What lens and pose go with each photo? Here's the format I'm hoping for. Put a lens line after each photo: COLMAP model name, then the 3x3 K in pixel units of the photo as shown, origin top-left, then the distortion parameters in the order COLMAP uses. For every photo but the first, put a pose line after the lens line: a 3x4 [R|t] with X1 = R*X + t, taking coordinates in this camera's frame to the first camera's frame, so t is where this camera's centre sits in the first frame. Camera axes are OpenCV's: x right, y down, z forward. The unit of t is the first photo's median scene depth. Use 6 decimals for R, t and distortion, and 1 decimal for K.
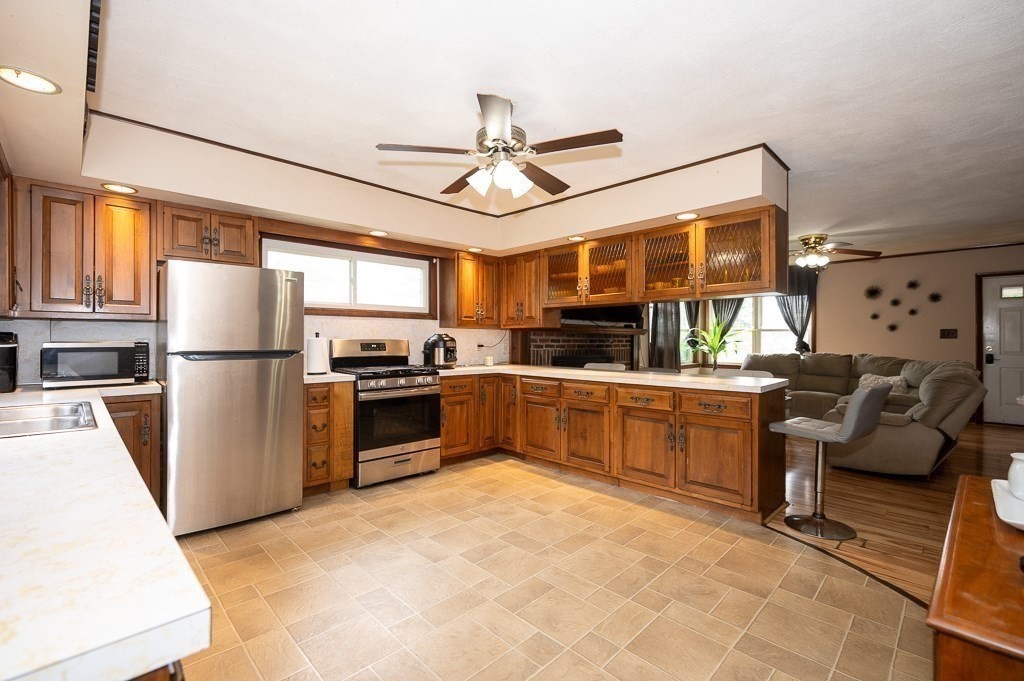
lens RADIAL K [[441.0, 0, 512.0], [0, 441.0, 340.5], [0, 0, 1]] dist [-0.004419, -0.000339]
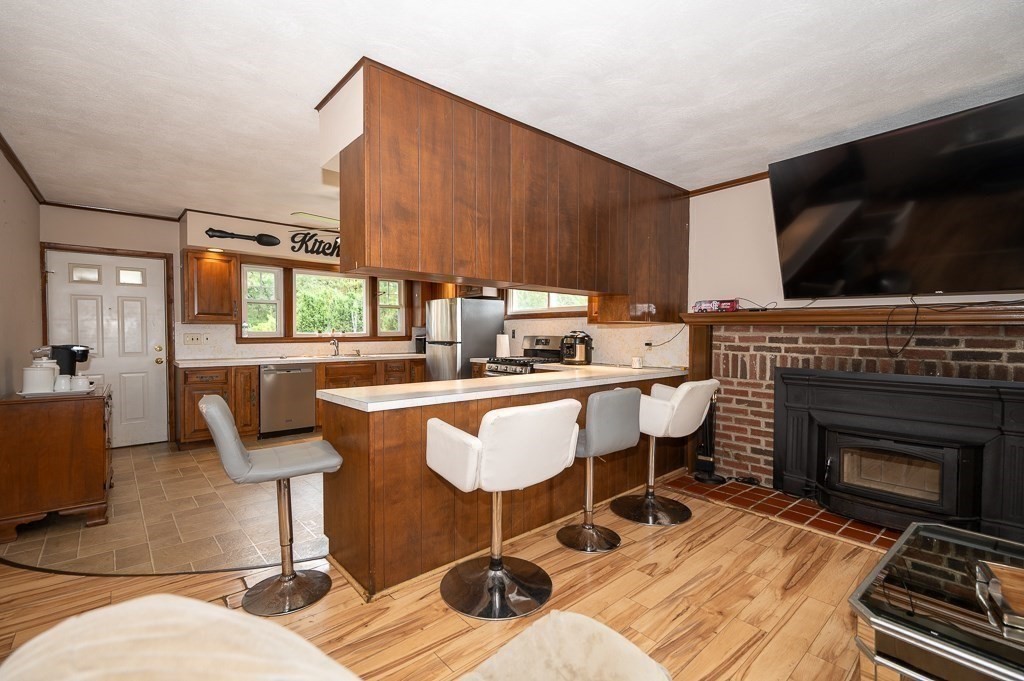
lens RADIAL K [[453.3, 0, 509.3], [0, 453.3, 342.9], [0, 0, 1]] dist [0.002480, 0.000509]
pose [[-0.052564, 0.019161, -0.998434, 0.983976], [-0.005553, 0.999795, 0.019479, -0.006974], [0.998602, 0.006568, -0.052447, 0.966727]]
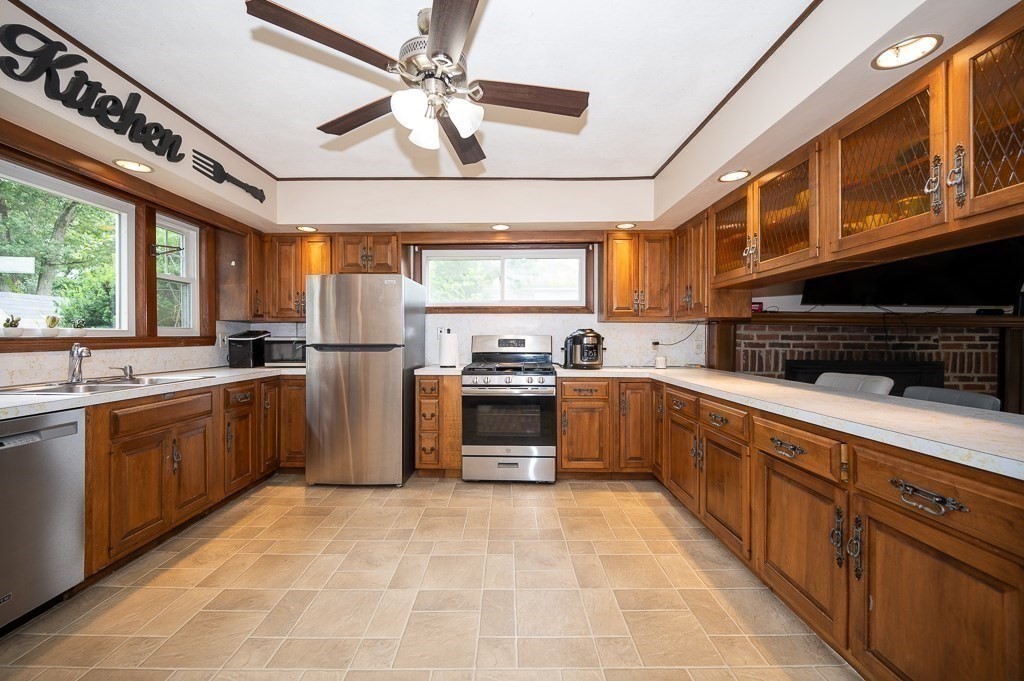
lens RADIAL K [[403.0, 0, 510.2], [0, 403.0, 340.3], [0, 0, 1]] dist [-0.001626, -0.000352]
pose [[0.712921, 0.003312, -0.701236, 0.319747], [-0.002243, 0.999995, 0.002442, 0.006457], [0.701241, -0.000168, 0.712925, 0.346563]]
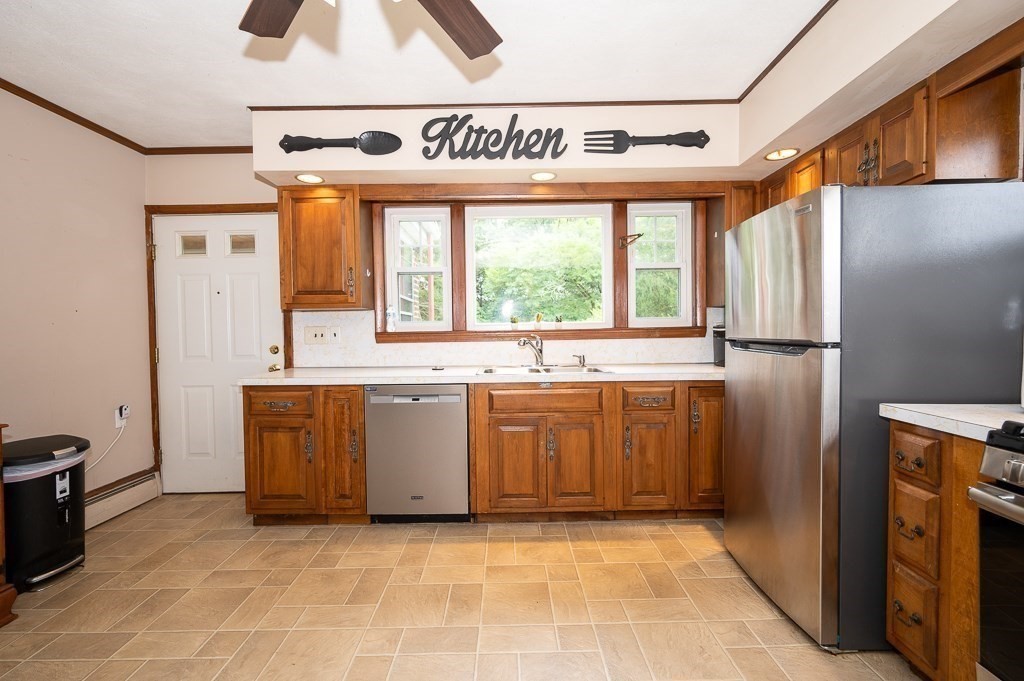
lens RADIAL K [[453.3, 0, 509.3], [0, 453.3, 342.9], [0, 0, 1]] dist [0.002480, 0.000509]
pose [[-0.702621, 0.028266, -0.711003, 0.106129], [0.008531, 0.999474, 0.031303, 0.002863], [0.711514, 0.015928, -0.702492, 0.821867]]
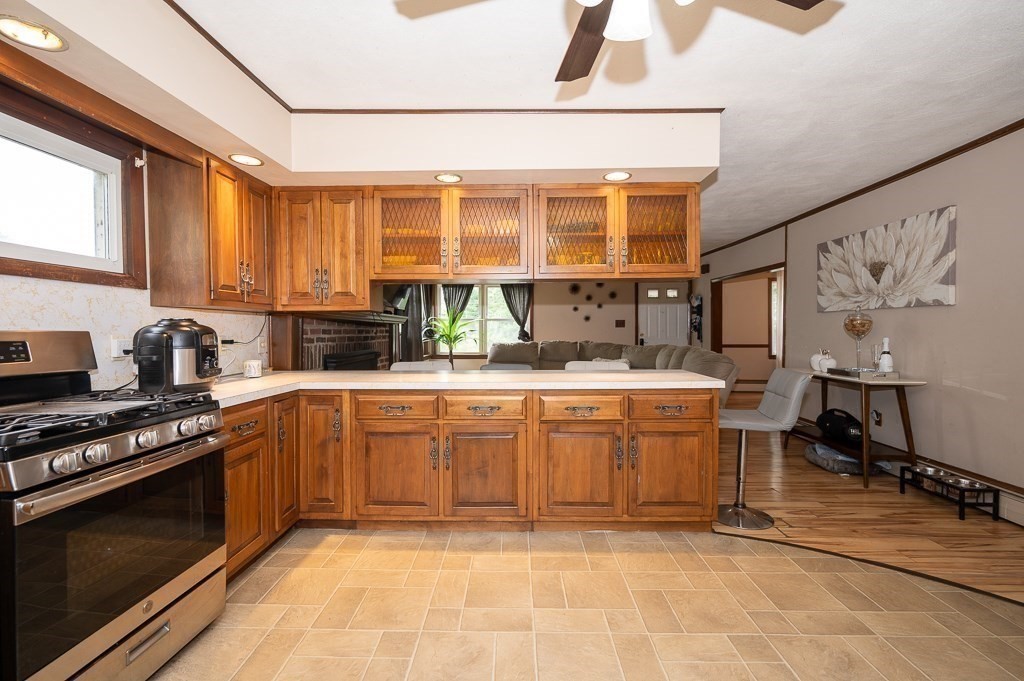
lens RADIAL K [[450.6, 0, 506.8], [0, 450.6, 336.5], [0, 0, 1]] dist [0.001302, 0.000413]
pose [[0.718090, -0.015568, 0.695776, -0.263039], [0.006135, 0.999853, 0.016040, -0.001743], [-0.695923, -0.007249, 0.718080, 0.436892]]
